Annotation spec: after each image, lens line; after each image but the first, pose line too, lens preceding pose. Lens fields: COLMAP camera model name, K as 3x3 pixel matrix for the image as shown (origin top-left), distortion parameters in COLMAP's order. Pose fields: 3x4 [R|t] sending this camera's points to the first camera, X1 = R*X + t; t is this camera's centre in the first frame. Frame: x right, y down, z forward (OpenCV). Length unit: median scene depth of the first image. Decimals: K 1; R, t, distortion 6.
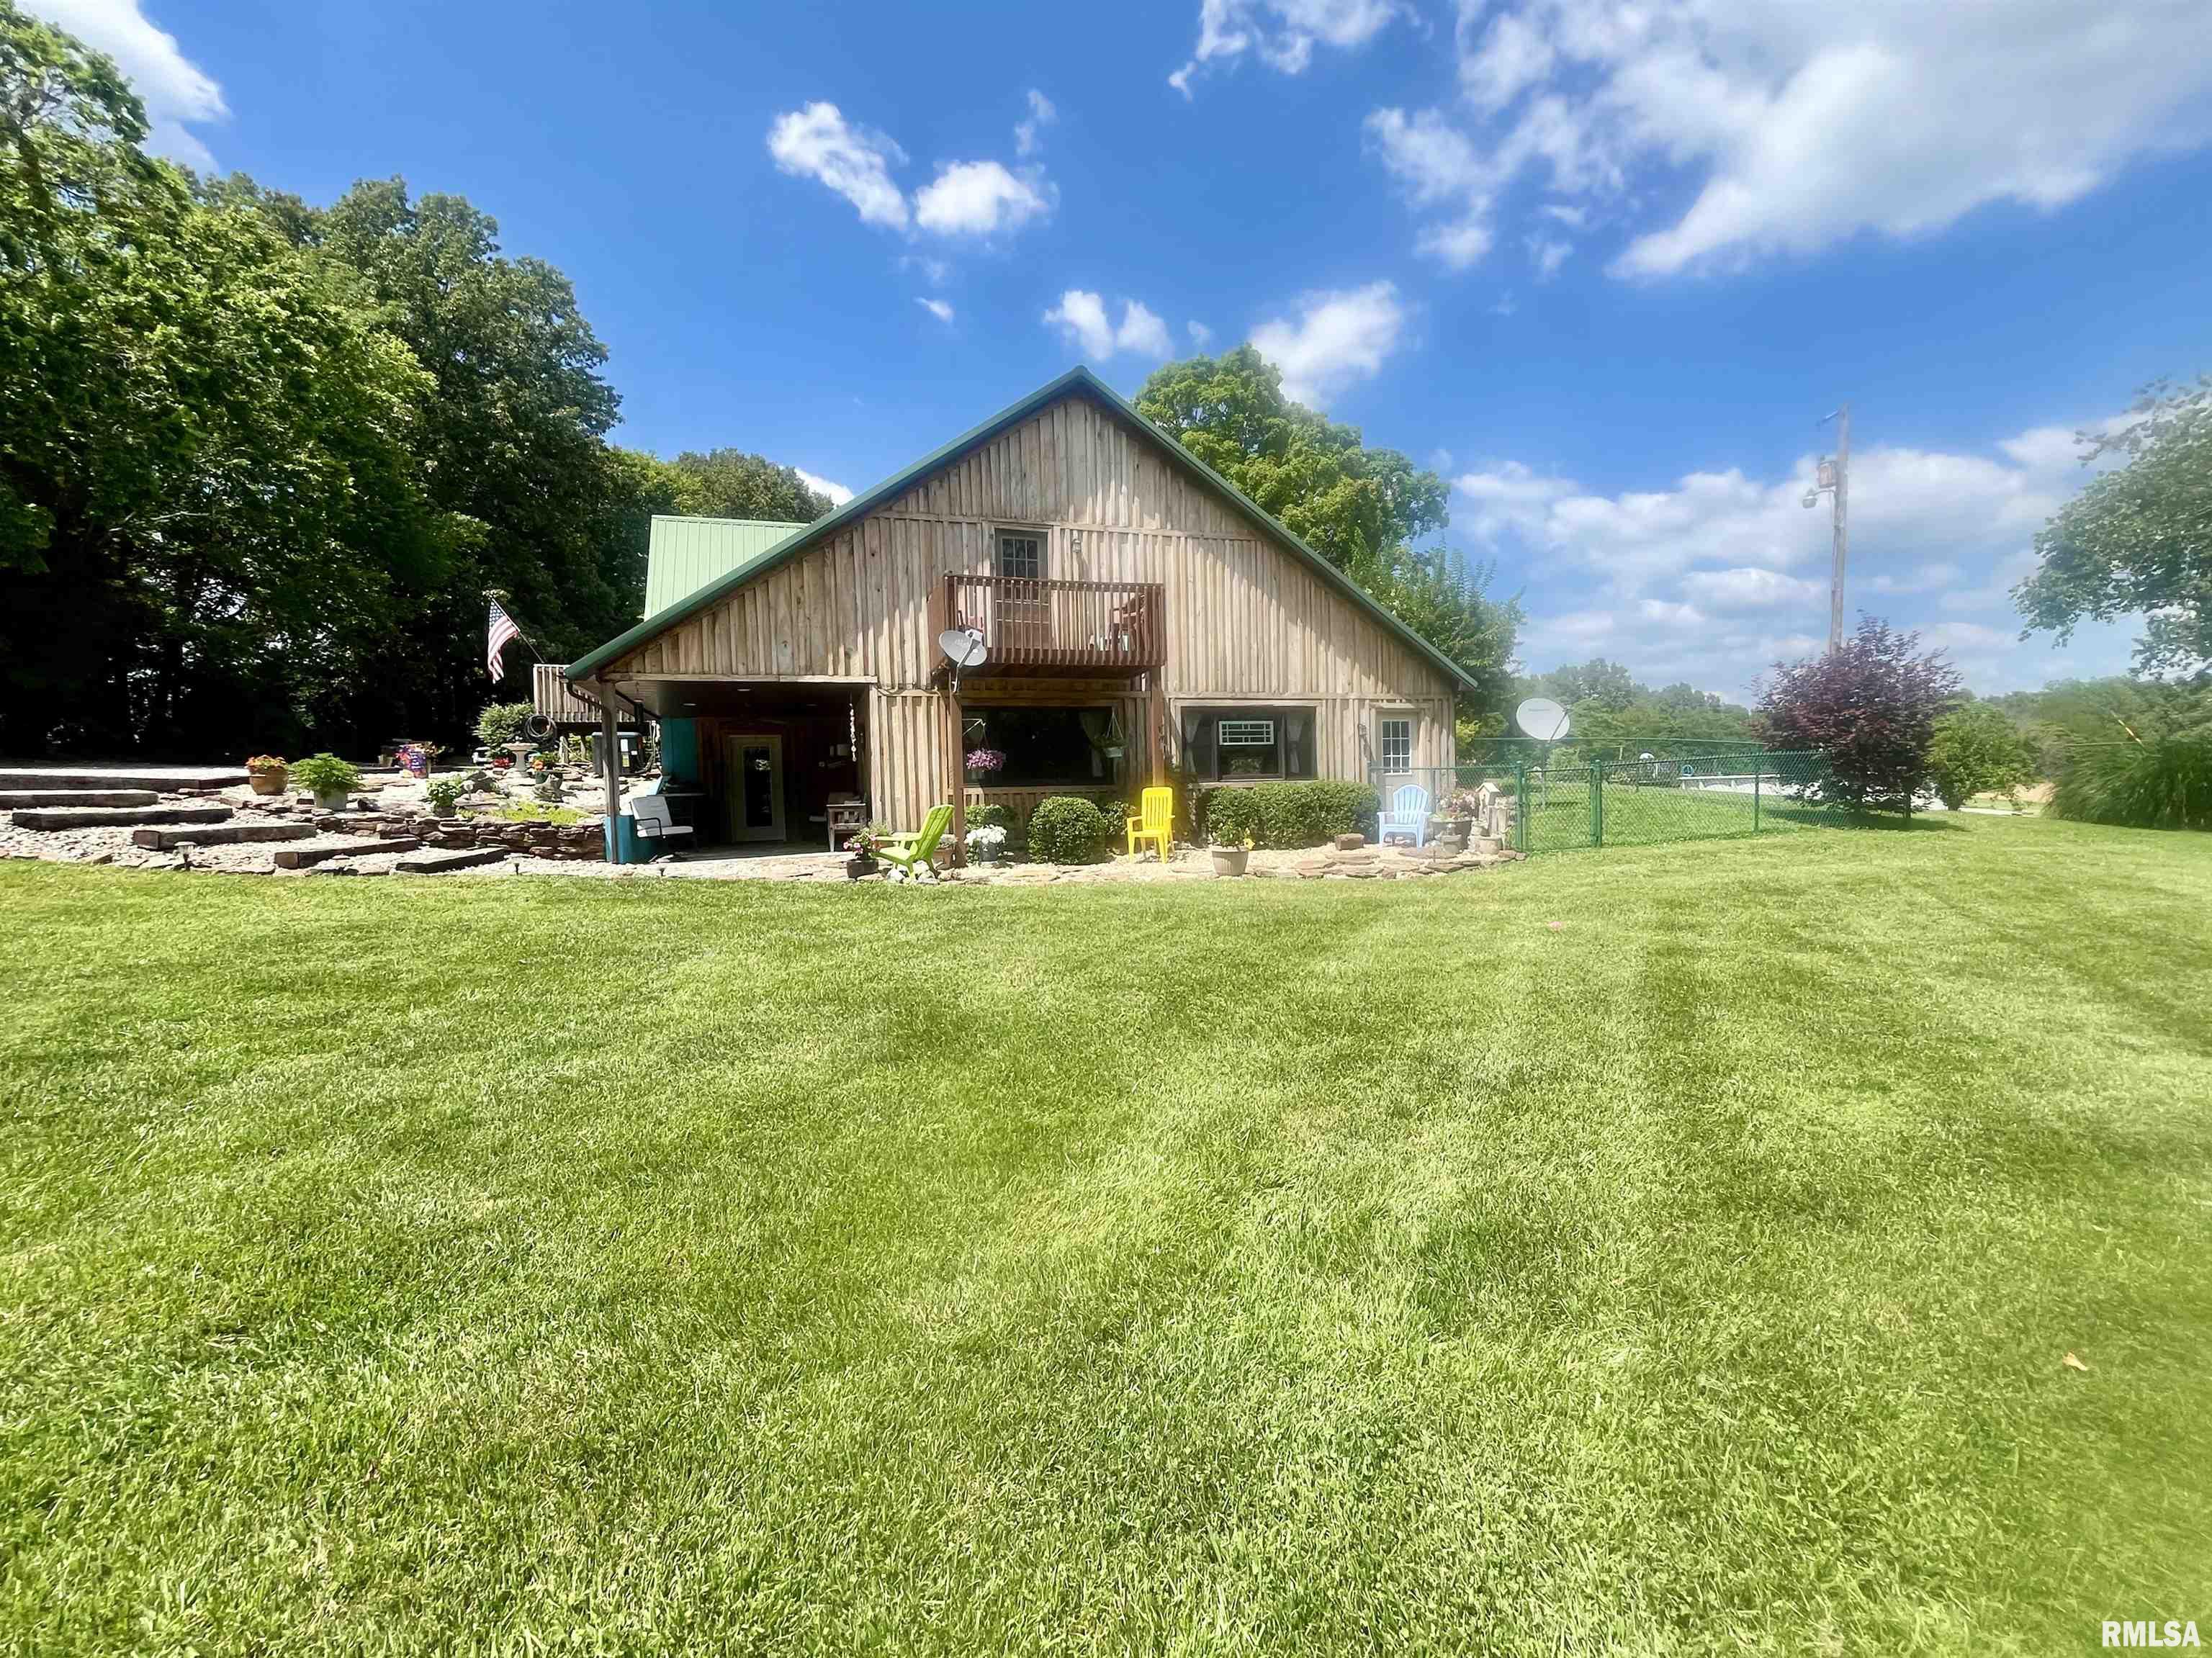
lens RADIAL K [[931.3, 0, 1106.0], [0, 931.3, 829.0], [0, 0, 1]] dist [-0.018485, 0.000005]
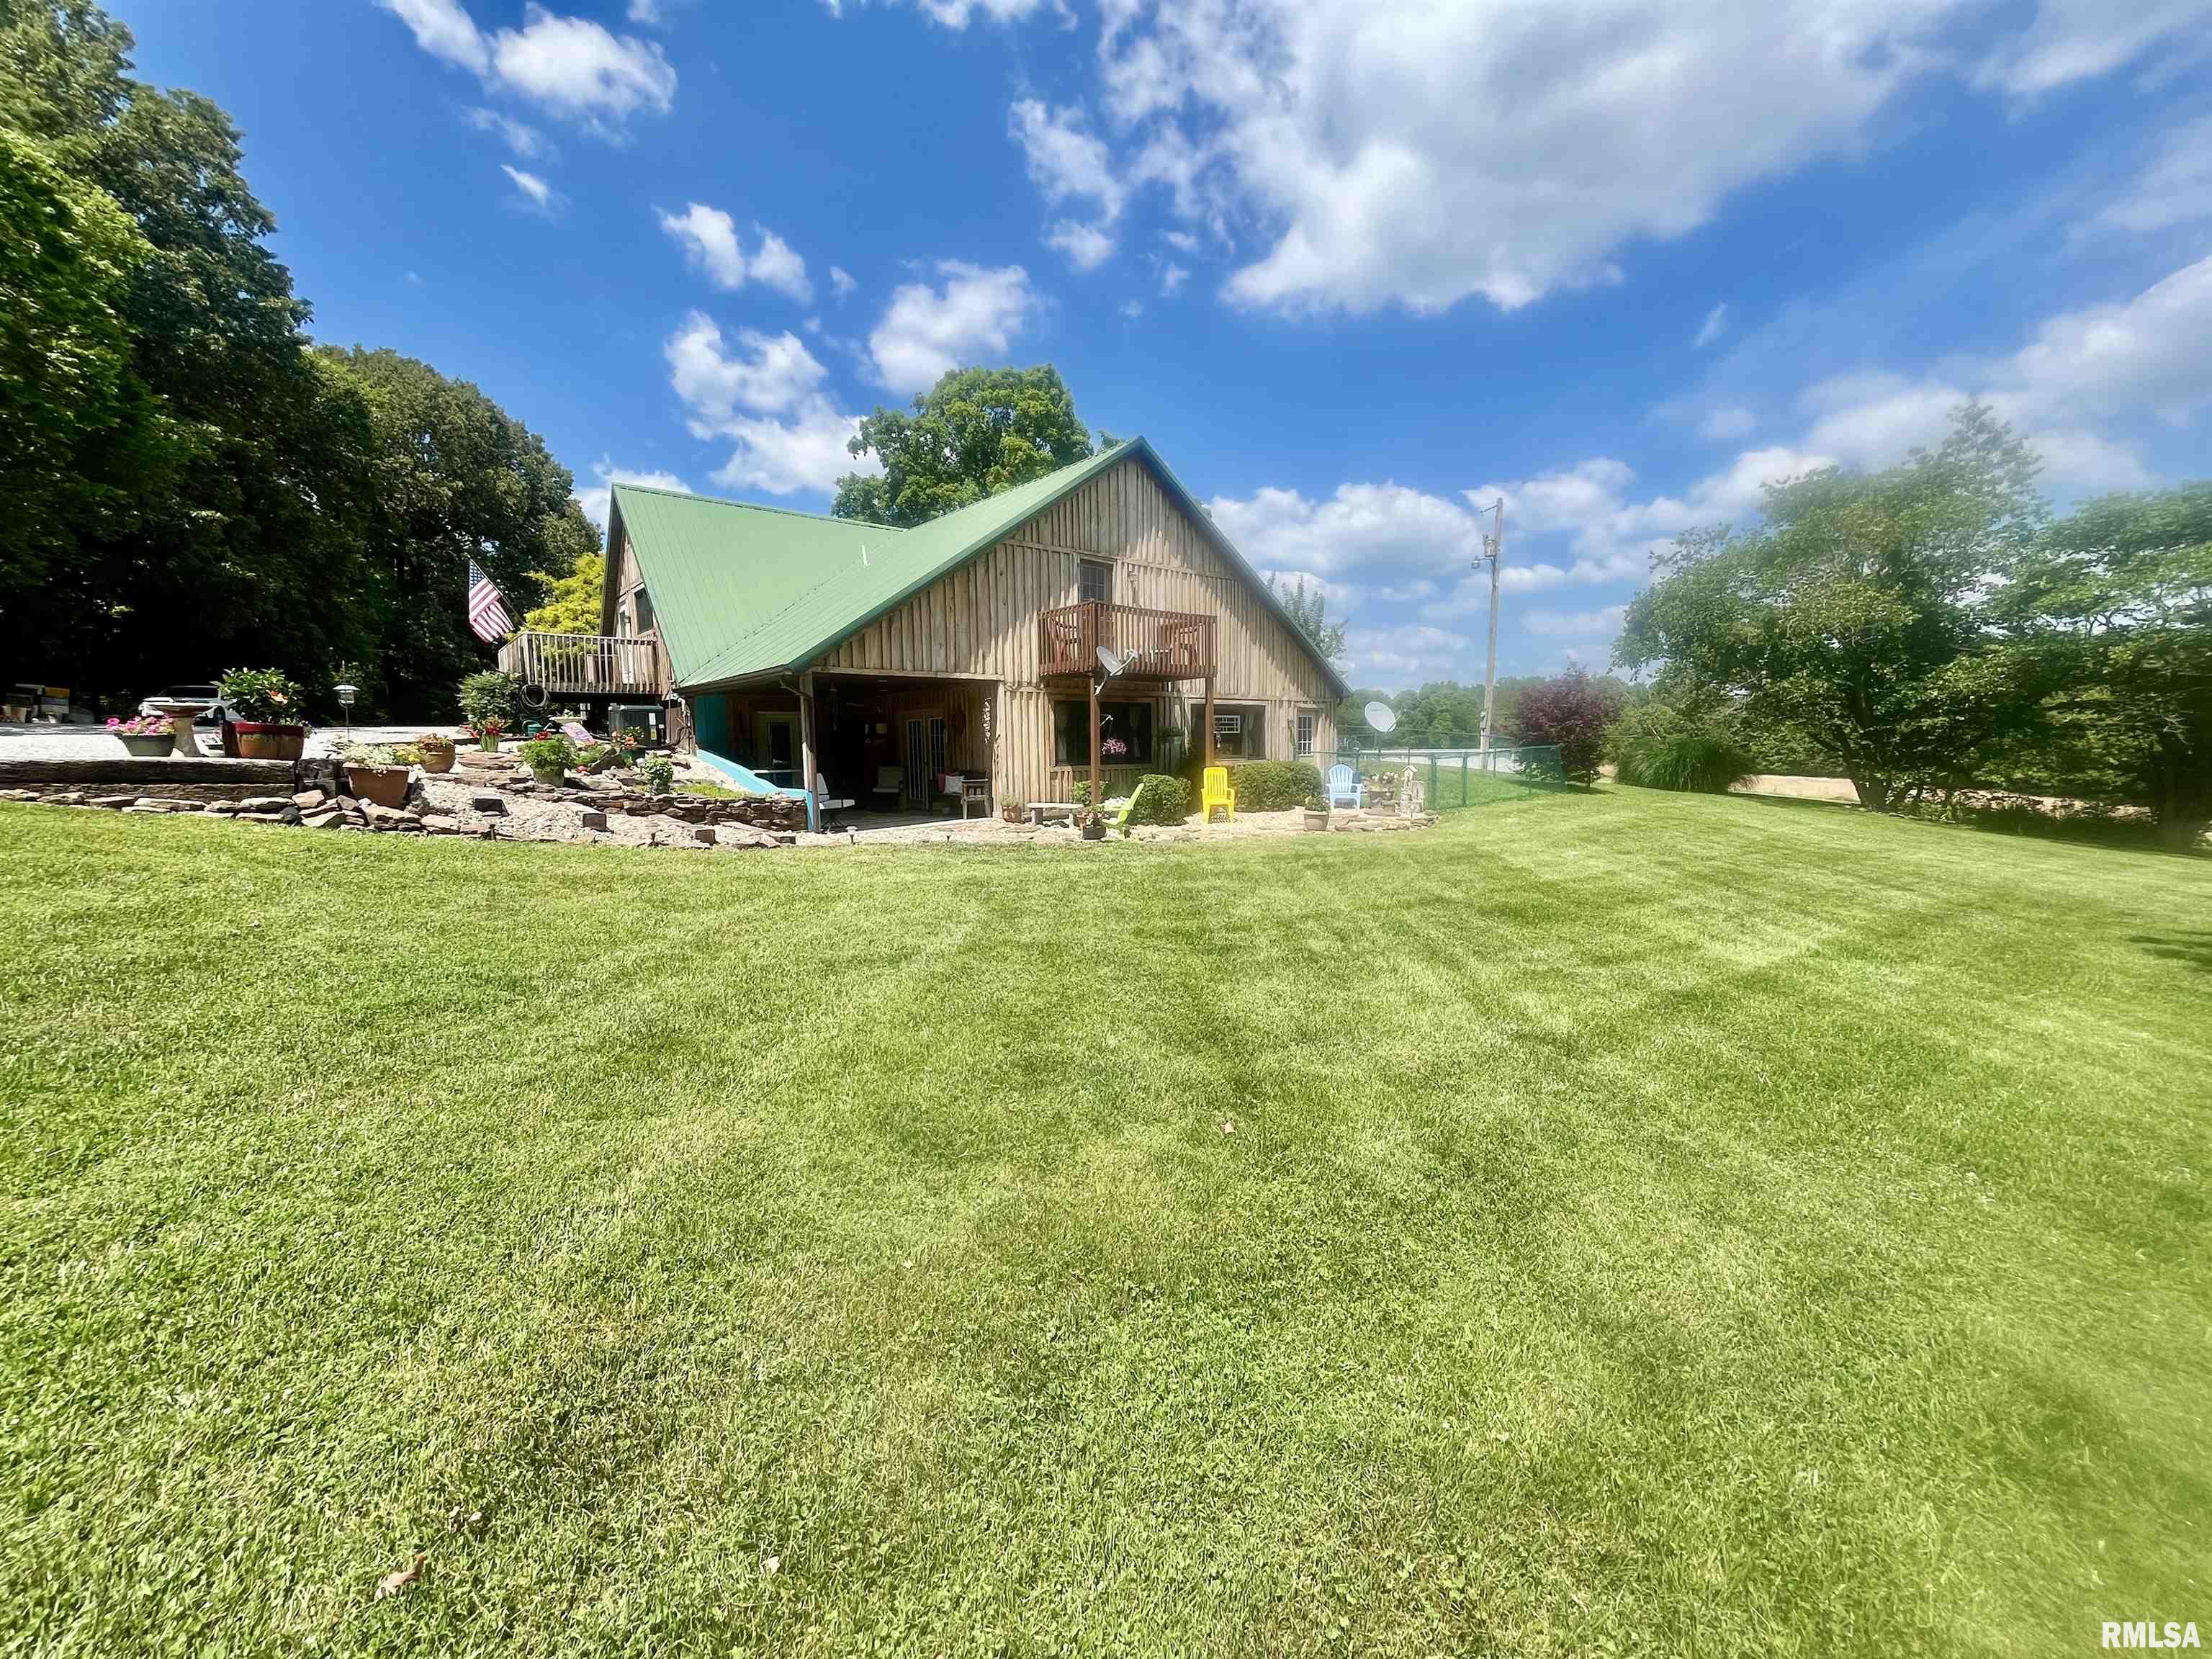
lens RADIAL K [[883.9, 0, 1105.4], [0, 883.9, 847.9], [0, 0, 1]] dist [-0.015805, -0.000479]
pose [[0.924069, -0.031469, 0.380927, -0.483223], [0.004700, 0.997465, 0.070999, -0.016196], [-0.382196, -0.063818, 0.921875, -0.118345]]
